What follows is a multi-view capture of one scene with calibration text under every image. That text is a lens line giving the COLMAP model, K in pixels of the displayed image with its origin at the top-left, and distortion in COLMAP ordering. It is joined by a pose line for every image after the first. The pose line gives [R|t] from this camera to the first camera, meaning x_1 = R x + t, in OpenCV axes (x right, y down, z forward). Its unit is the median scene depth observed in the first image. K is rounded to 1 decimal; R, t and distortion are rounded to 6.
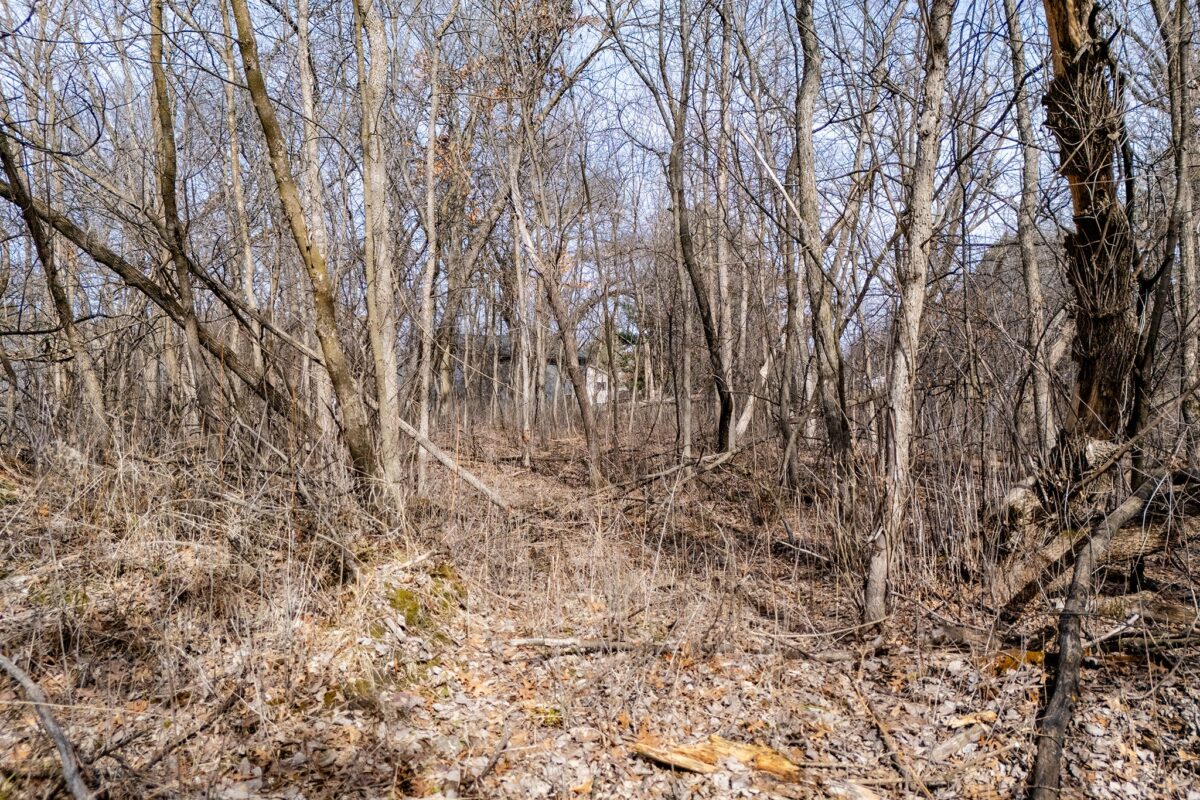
lens RADIAL K [[918.3, 0, 599.5], [0, 918.3, 400.7], [0, 0, 1]] dist [0.055221, -0.048683]
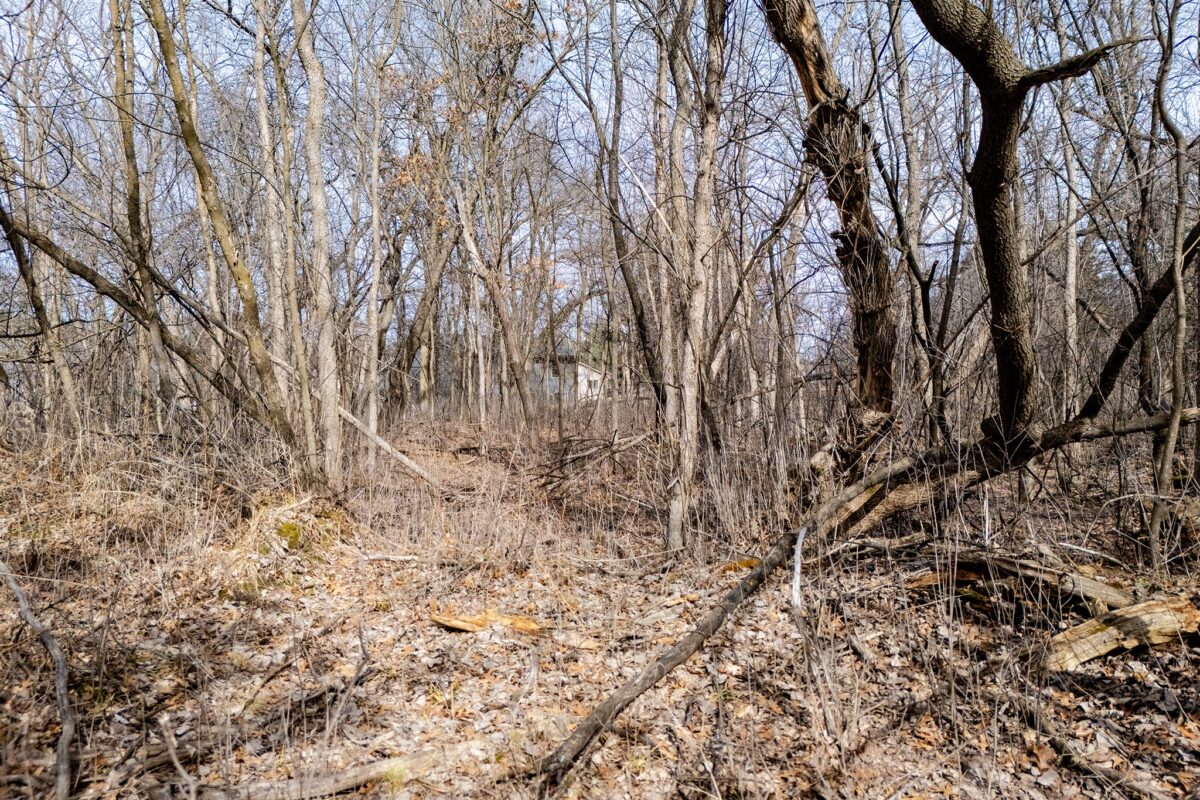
lens RADIAL K [[918.3, 0, 601.0], [0, 918.3, 398.7], [0, 0, 1]] dist [0.055221, -0.048683]
pose [[0.999916, -0.012637, 0.002990, 0.175816], [0.012639, 0.999920, -0.000528, 0.023121], [-0.002984, 0.000566, 0.999995, -0.250885]]
